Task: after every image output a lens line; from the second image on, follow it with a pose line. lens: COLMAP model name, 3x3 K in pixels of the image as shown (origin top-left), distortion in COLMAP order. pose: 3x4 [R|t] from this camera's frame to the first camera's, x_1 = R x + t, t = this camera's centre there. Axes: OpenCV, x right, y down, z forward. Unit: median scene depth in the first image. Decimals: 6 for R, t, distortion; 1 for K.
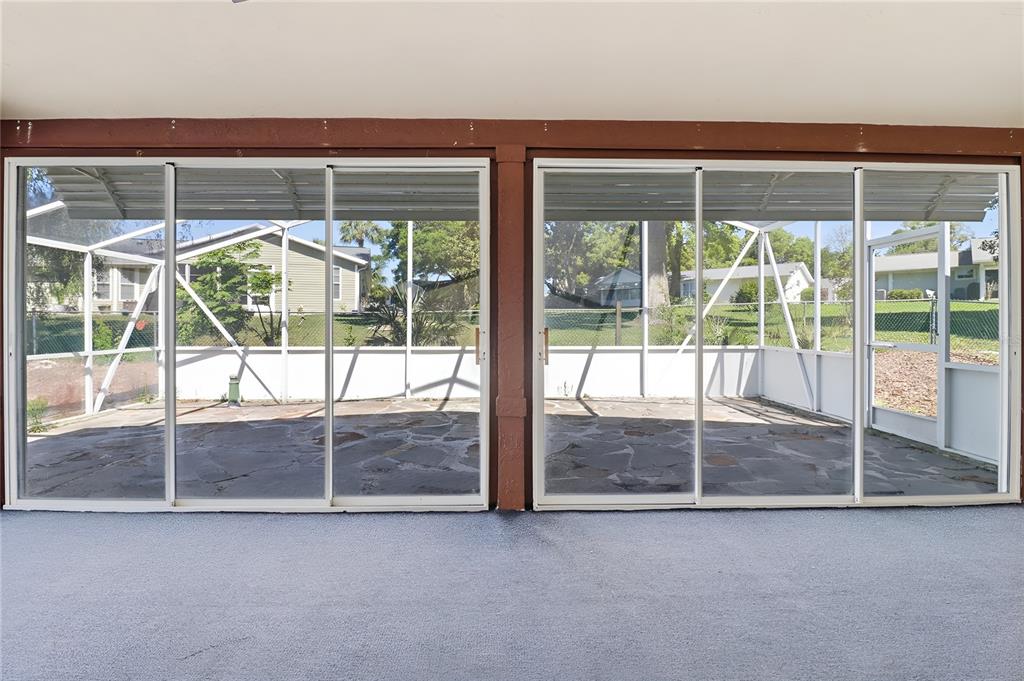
lens RADIAL K [[489.1, 0, 512.3], [0, 489.1, 327.1], [0, 0, 1]] dist [0.017962, 0.000075]
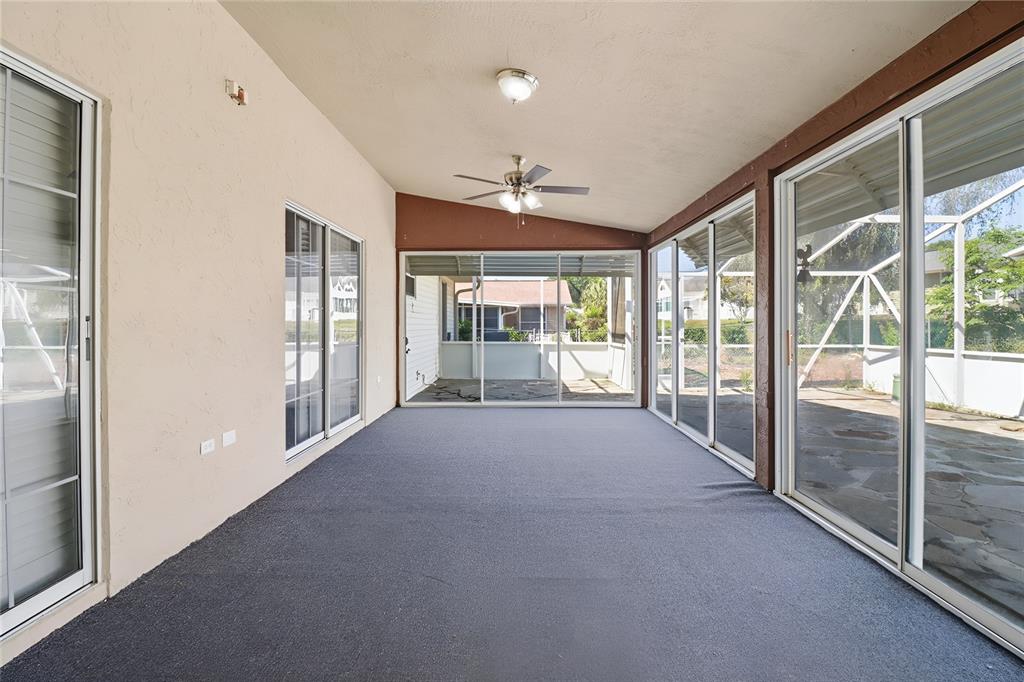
lens RADIAL K [[489.1, 0, 512.3], [0, 489.1, 327.6], [0, 0, 1]] dist [0.017962, 0.000075]
pose [[-0.032873, 0.003485, -0.999453, 0.570147], [-0.003143, 0.999989, 0.003590, -0.003750], [0.999455, 0.003260, -0.032861, 0.213966]]
